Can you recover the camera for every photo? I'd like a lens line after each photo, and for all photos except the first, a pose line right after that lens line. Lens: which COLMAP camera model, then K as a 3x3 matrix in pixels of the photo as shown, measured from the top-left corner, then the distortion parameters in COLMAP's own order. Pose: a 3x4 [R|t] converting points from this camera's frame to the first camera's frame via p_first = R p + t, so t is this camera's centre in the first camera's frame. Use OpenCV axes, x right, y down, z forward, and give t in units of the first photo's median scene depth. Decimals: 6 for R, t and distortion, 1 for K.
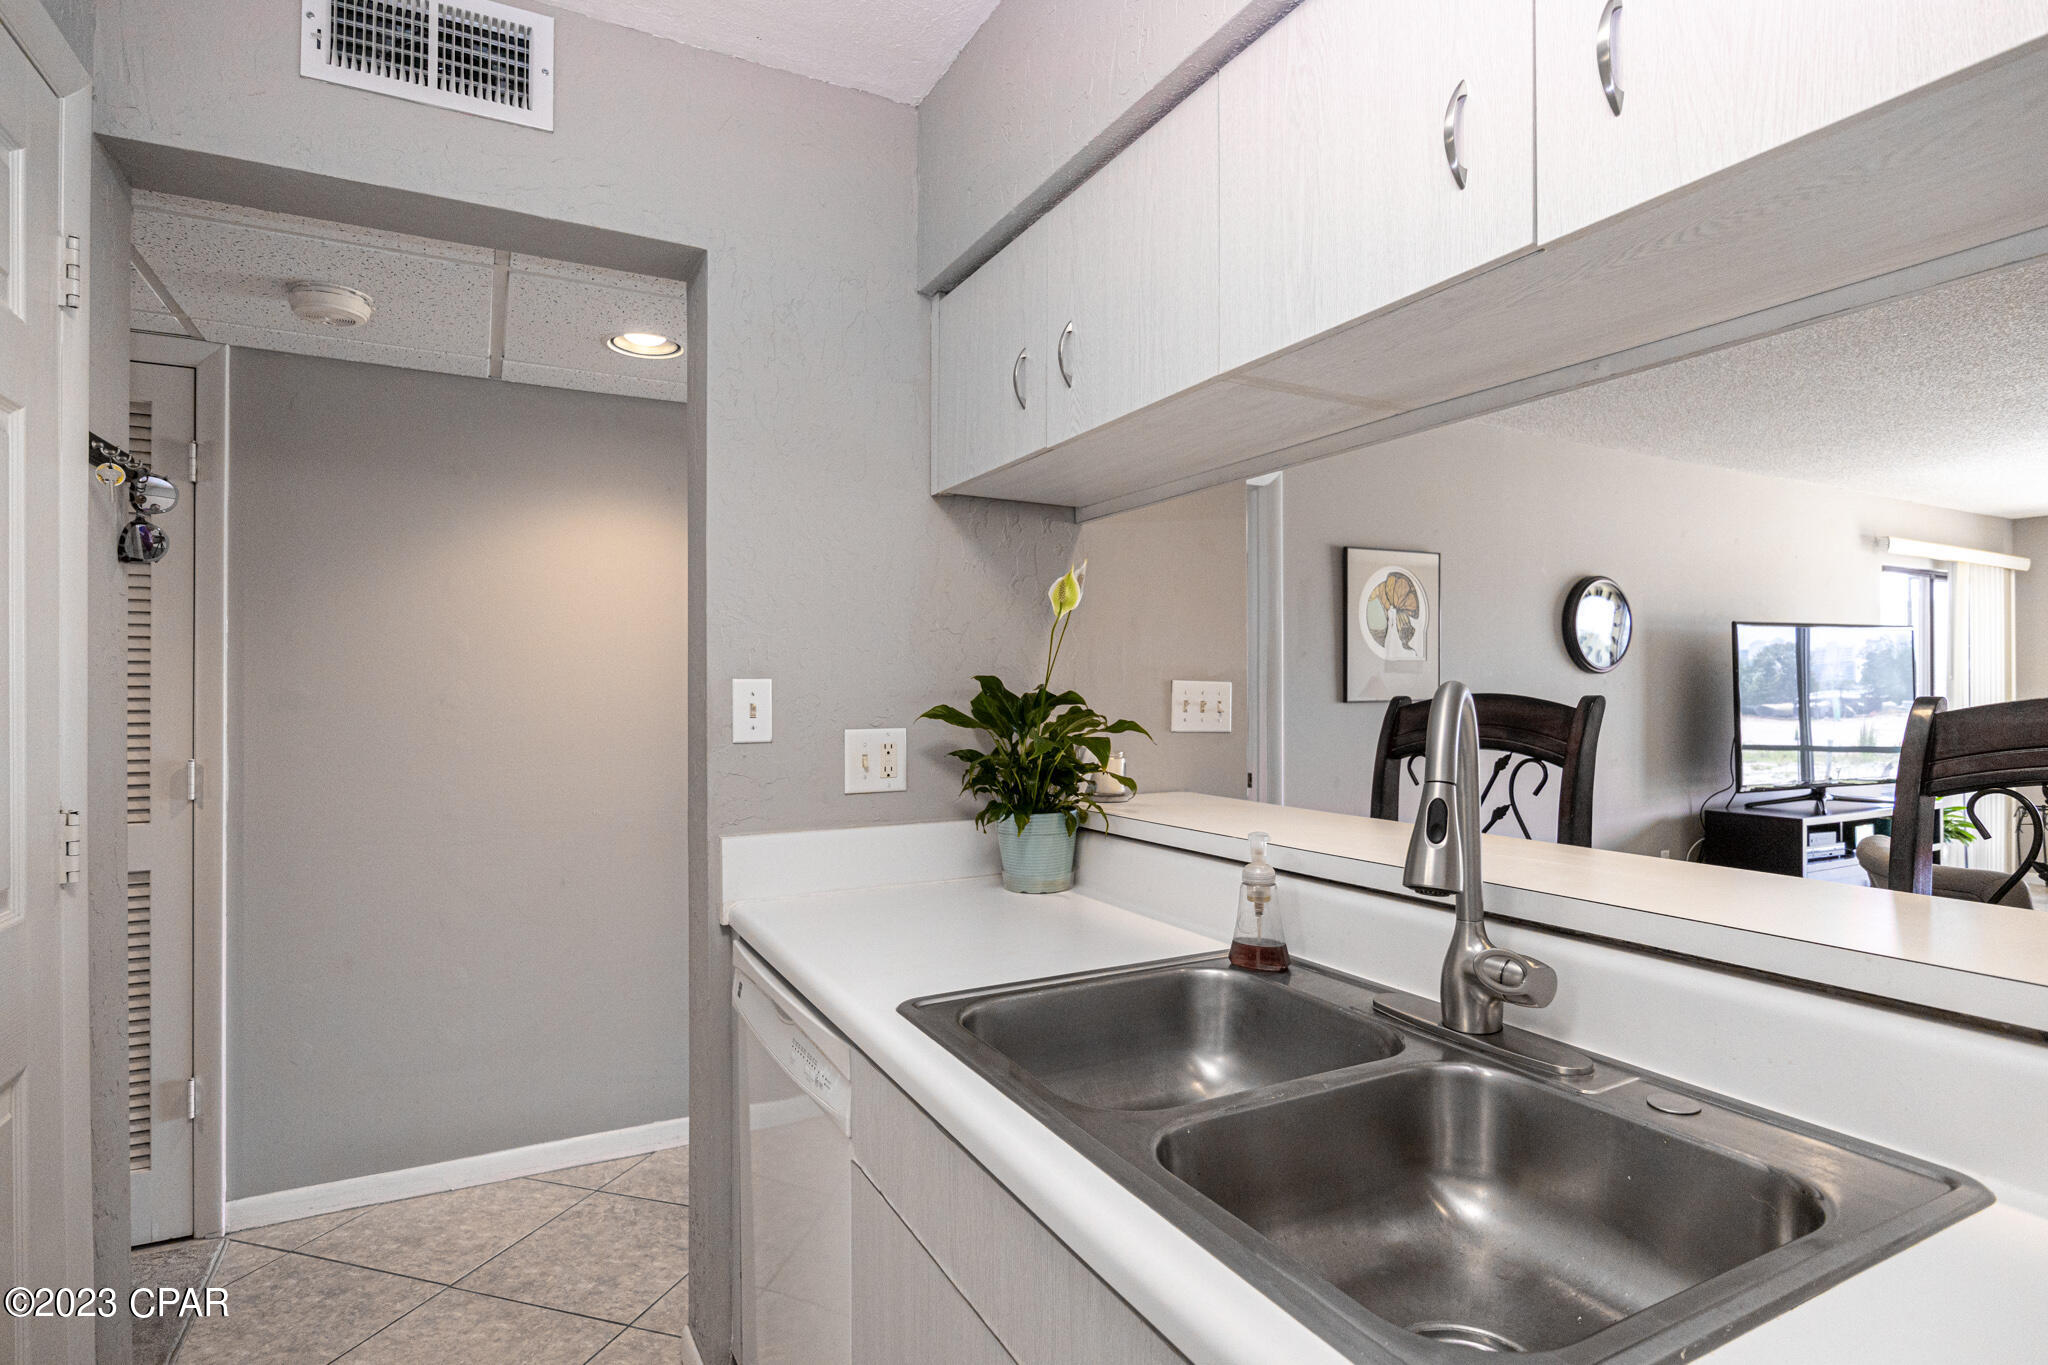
lens RADIAL K [[1058.6, 0, 1024.0], [0, 1058.6, 682.5], [0, 0, 1]] dist [-0.005850, -0.000537]
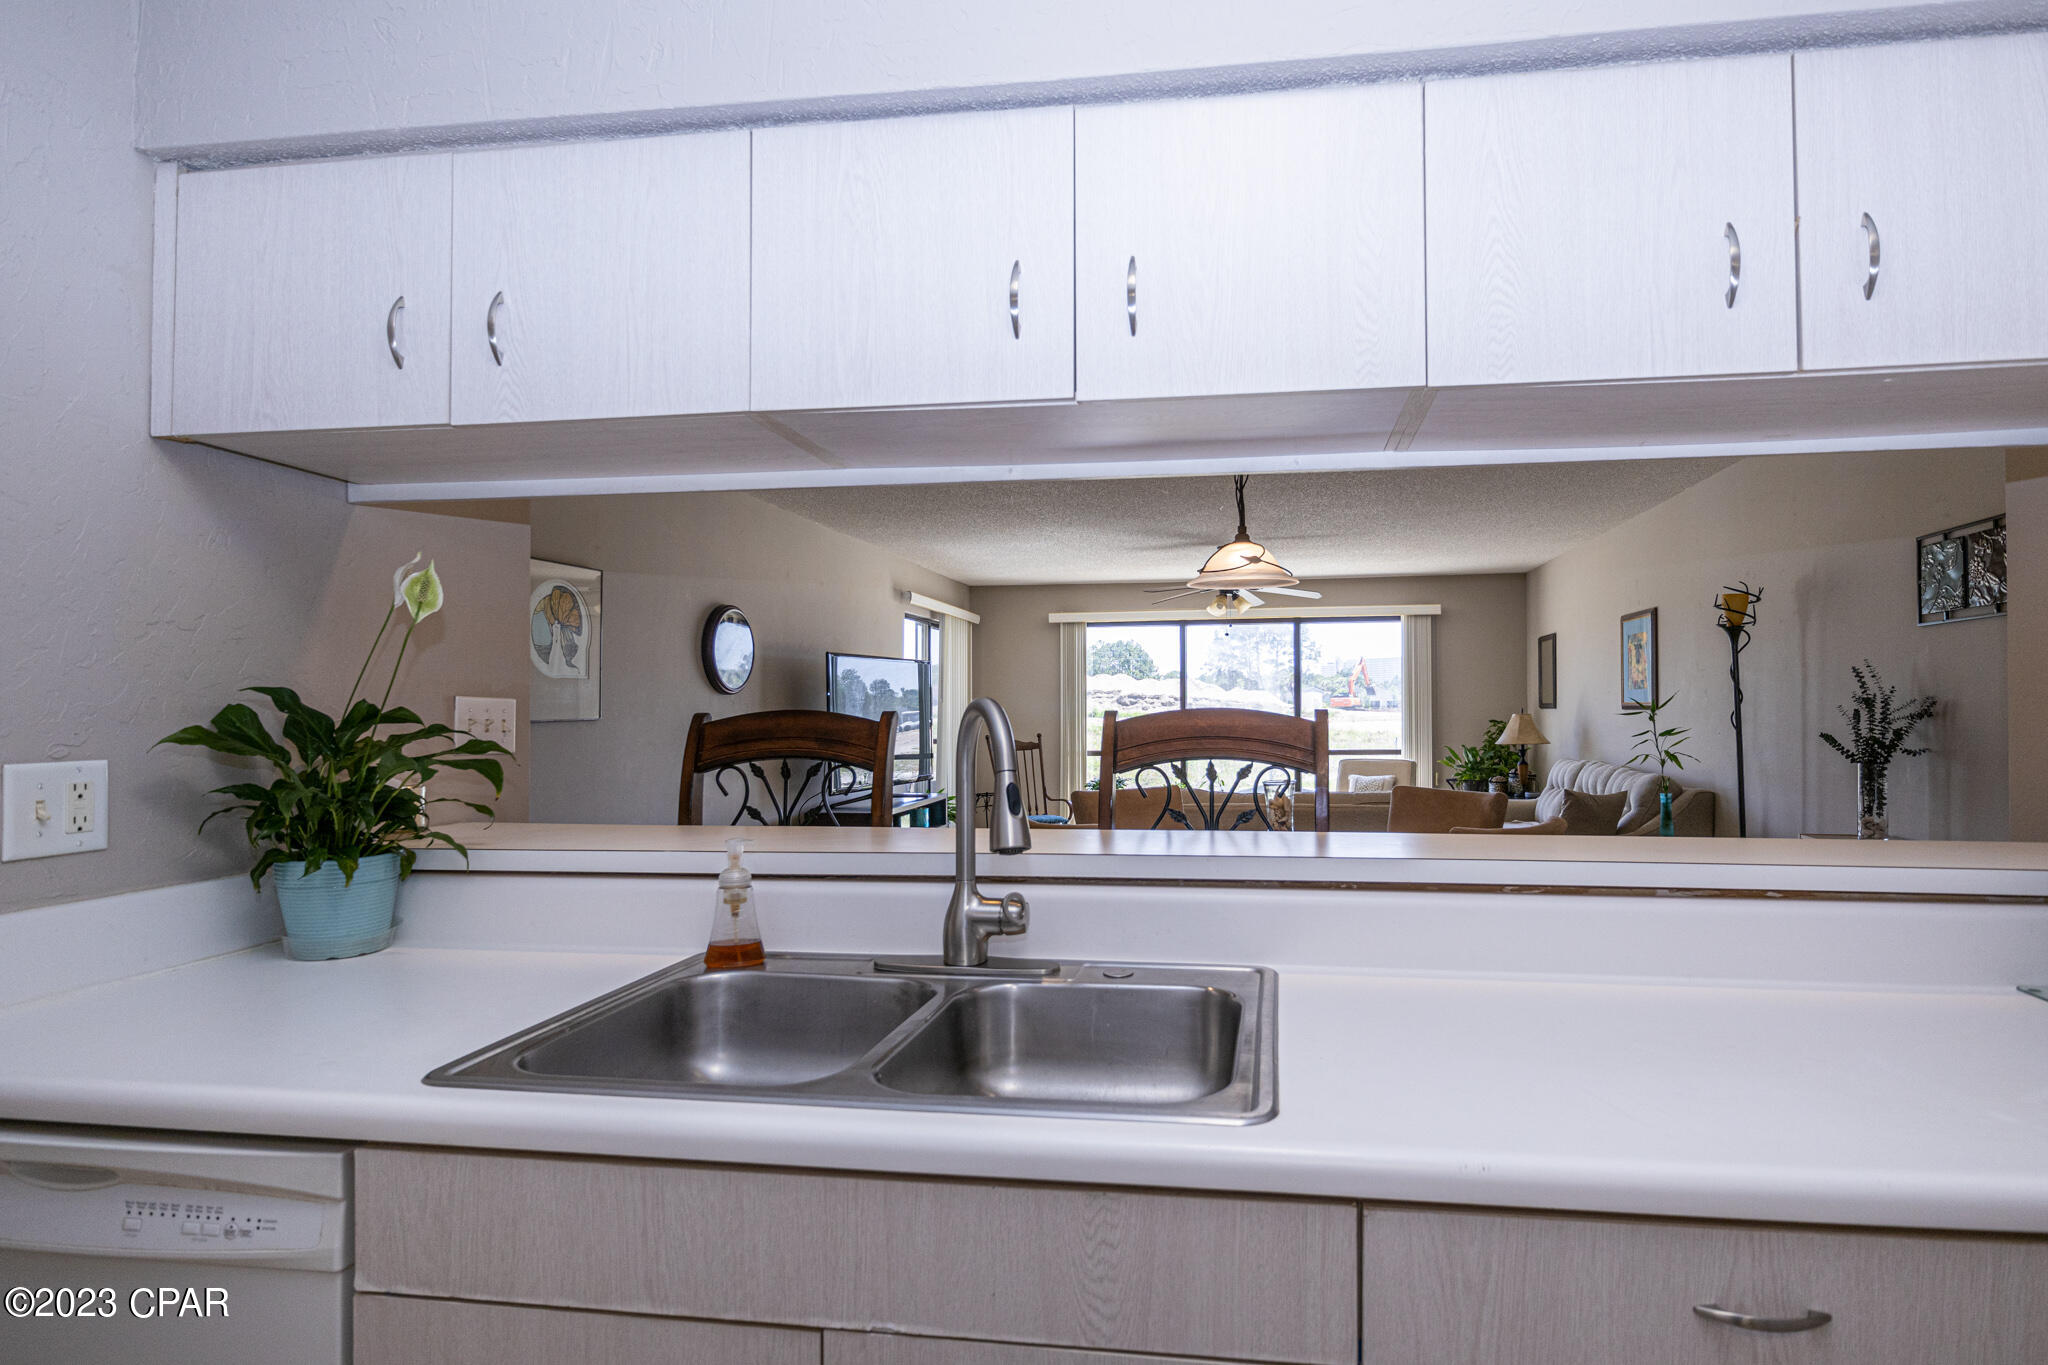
lens RADIAL K [[1089.7, 0, 1117.7], [0, 1089.7, 684.8], [0, 0, 1]] dist [-0.000012, 0.000380]
pose [[0.584740, 0.018096, 0.811019, -0.317208], [-0.003780, 0.999801, -0.019583, 0.005202], [-0.811212, 0.008385, 0.584692, 0.033133]]
